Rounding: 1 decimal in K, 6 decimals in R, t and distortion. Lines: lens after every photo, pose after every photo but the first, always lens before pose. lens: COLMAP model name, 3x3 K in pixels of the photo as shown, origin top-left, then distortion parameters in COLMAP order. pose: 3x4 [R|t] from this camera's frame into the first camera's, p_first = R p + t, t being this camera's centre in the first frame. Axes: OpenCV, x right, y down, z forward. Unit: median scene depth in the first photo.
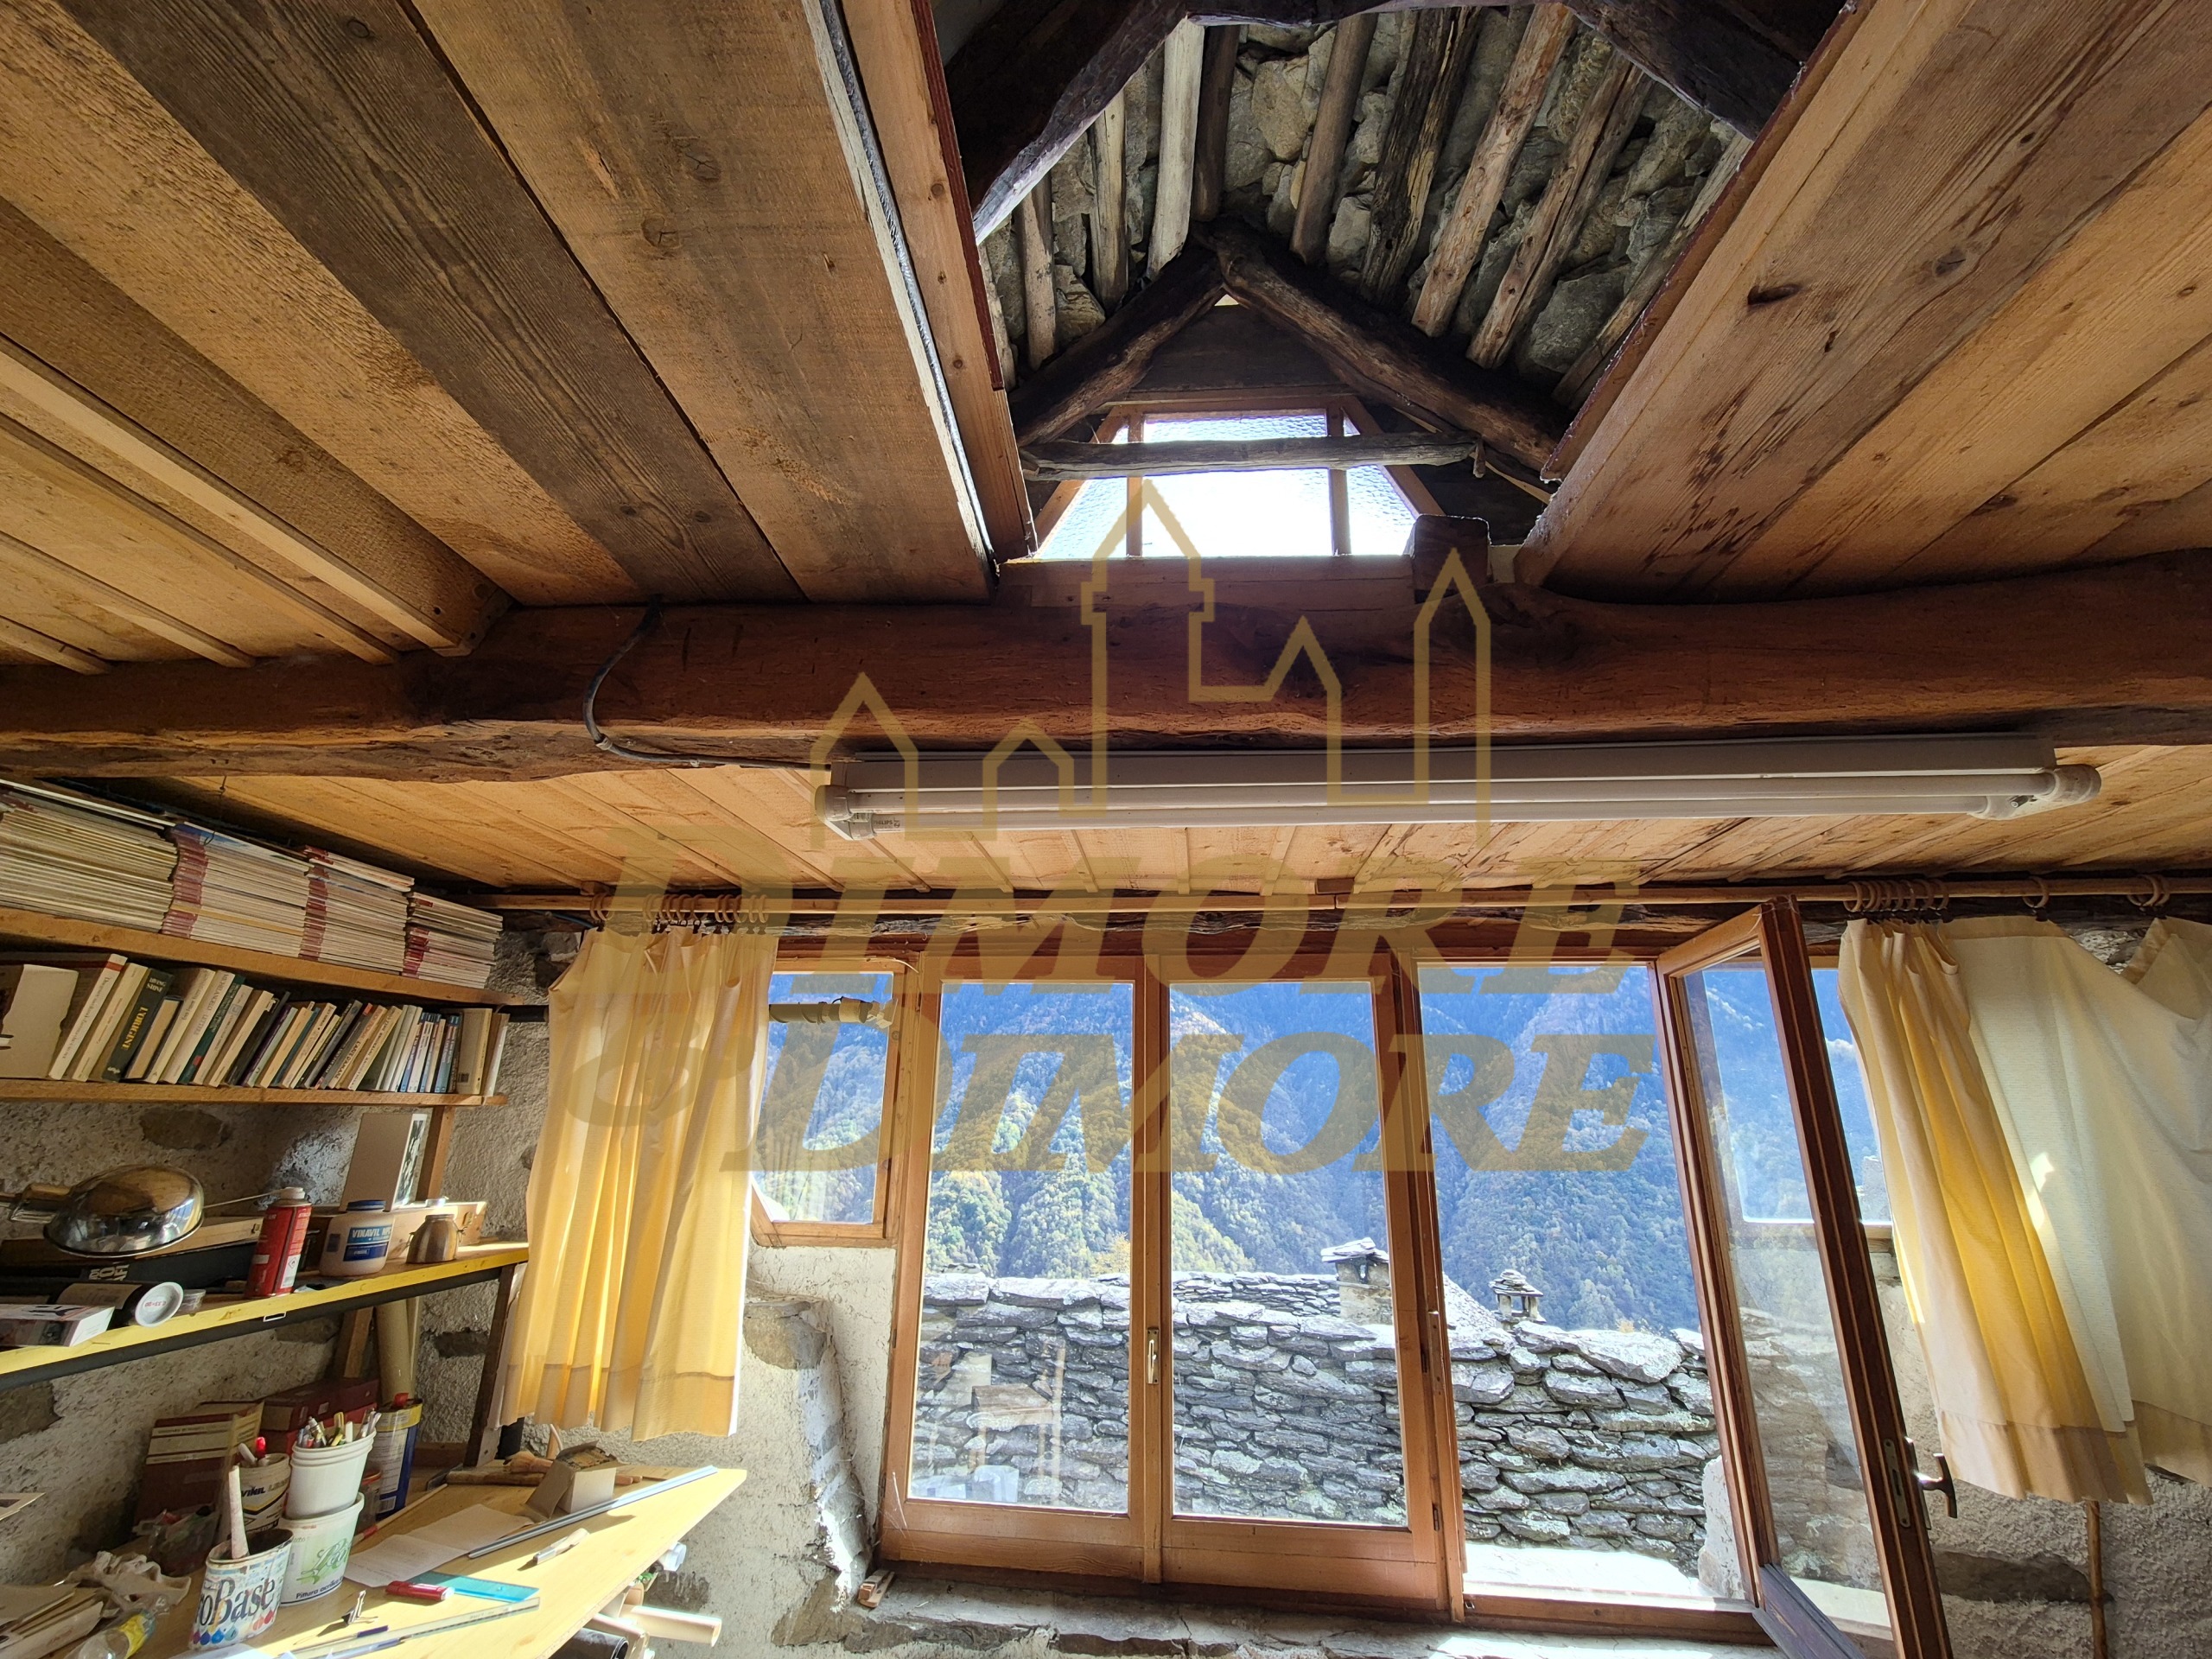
lens RADIAL K [[907.8, 0, 1107.7], [0, 907.8, 849.6], [0, 0, 1]] dist [-0.002661, 0.000620]
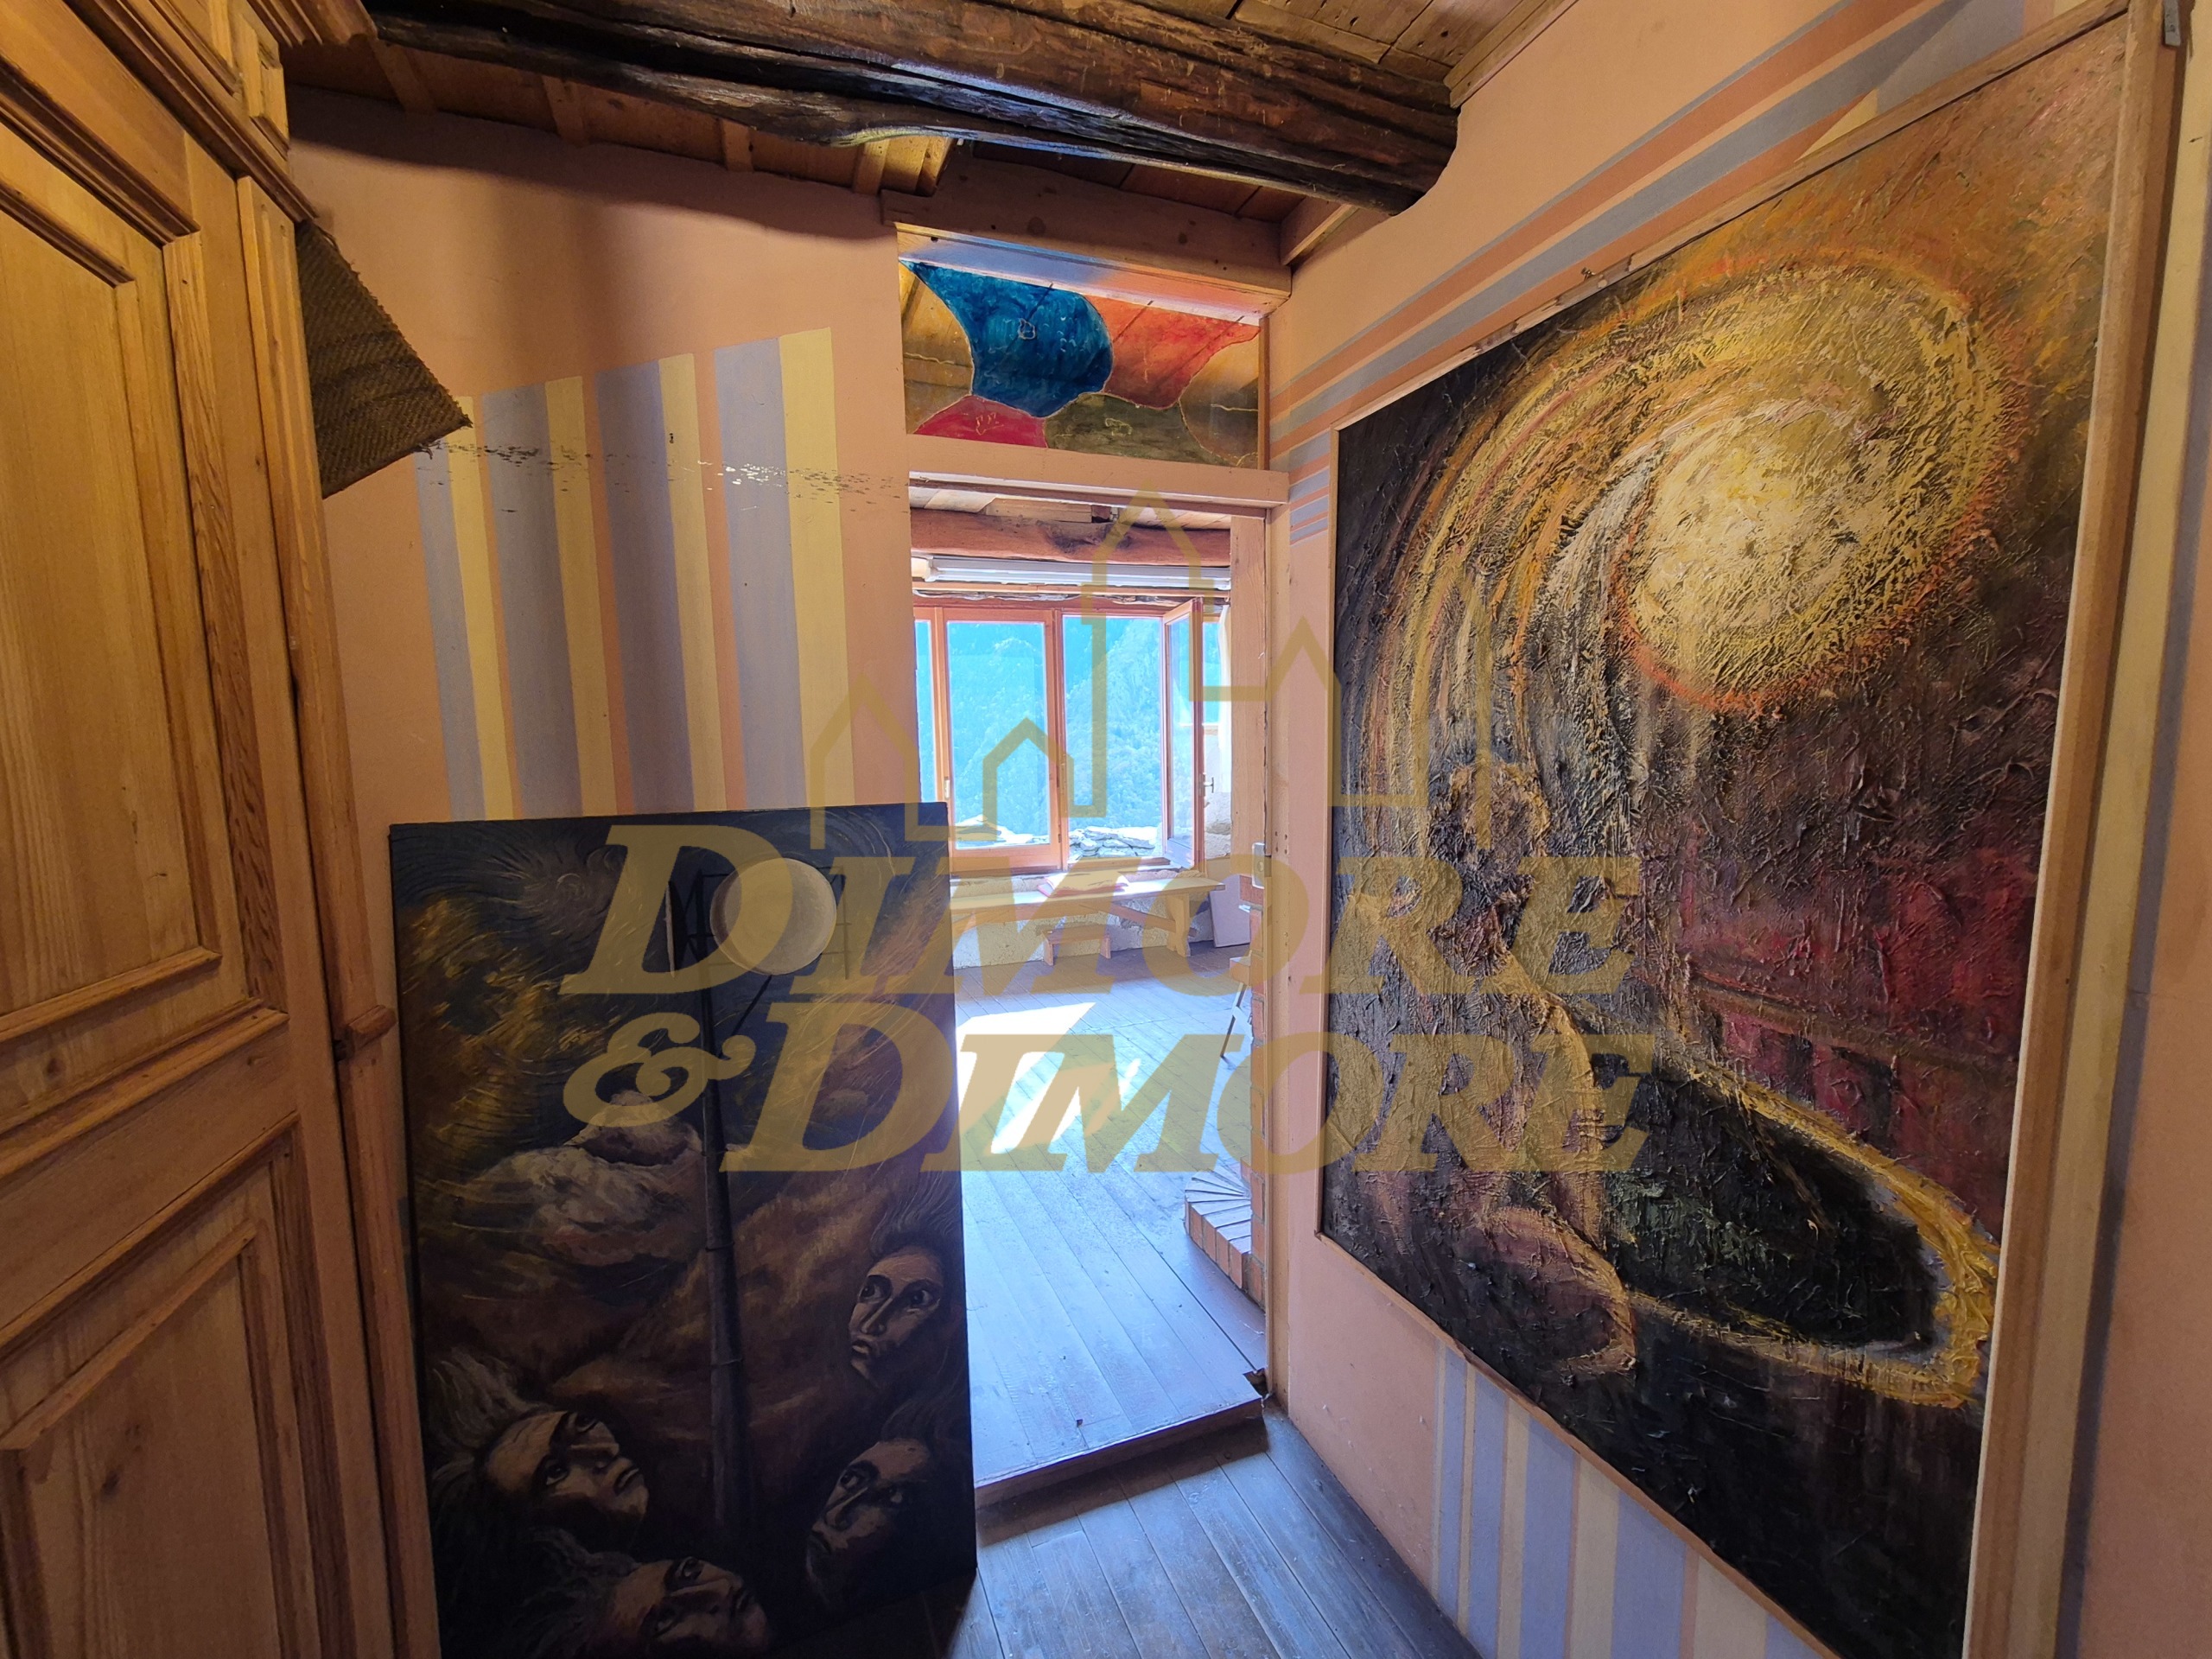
lens RADIAL K [[907.5, 0, 1113.1], [0, 907.5, 849.6], [0, 0, 1]] dist [0.001894, -0.002153]
pose [[0.906410, -0.079338, 0.414882, -0.608642], [-0.089200, 0.924100, 0.371594, -0.207963], [-0.412874, -0.373824, 0.830536, -1.291006]]
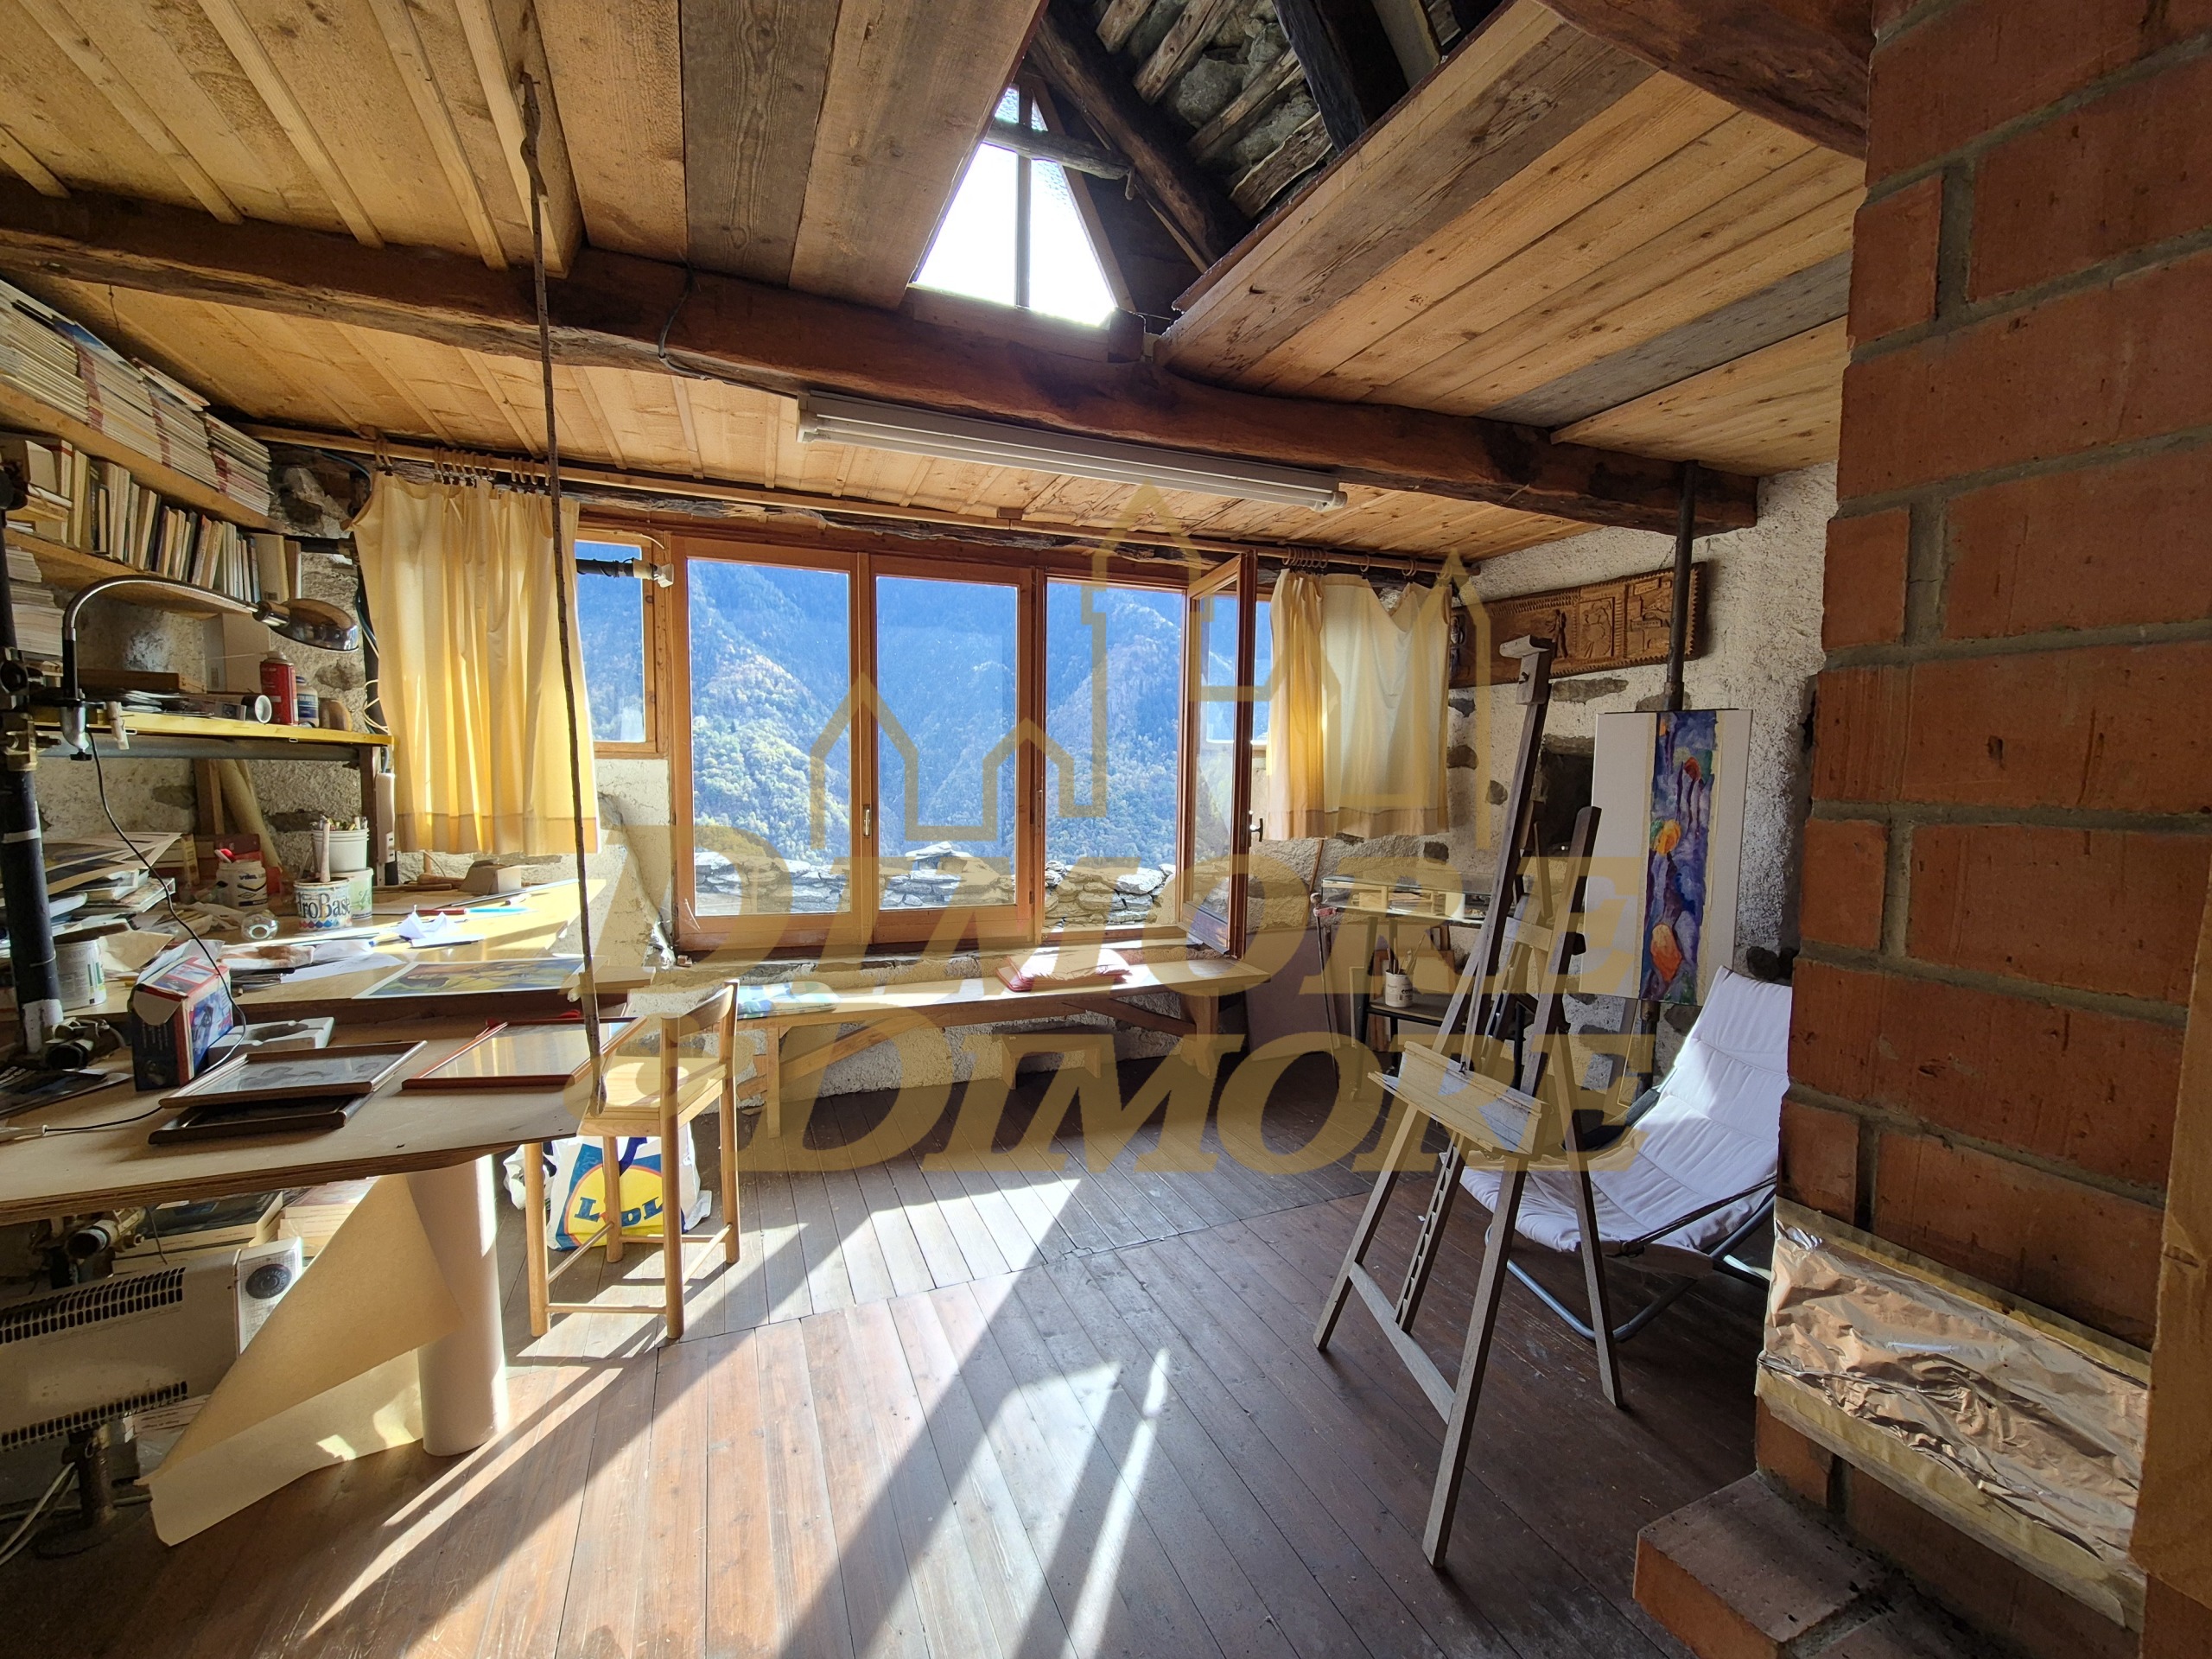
lens RADIAL K [[907.5, 0, 1113.1], [0, 907.5, 849.6], [0, 0, 1]] dist [0.001894, -0.002153]
pose [[0.894965, -0.039589, 0.444377, -0.306348], [-0.128414, 0.931043, 0.341568, 0.024336], [-0.427257, -0.362756, 0.828167, -0.553706]]
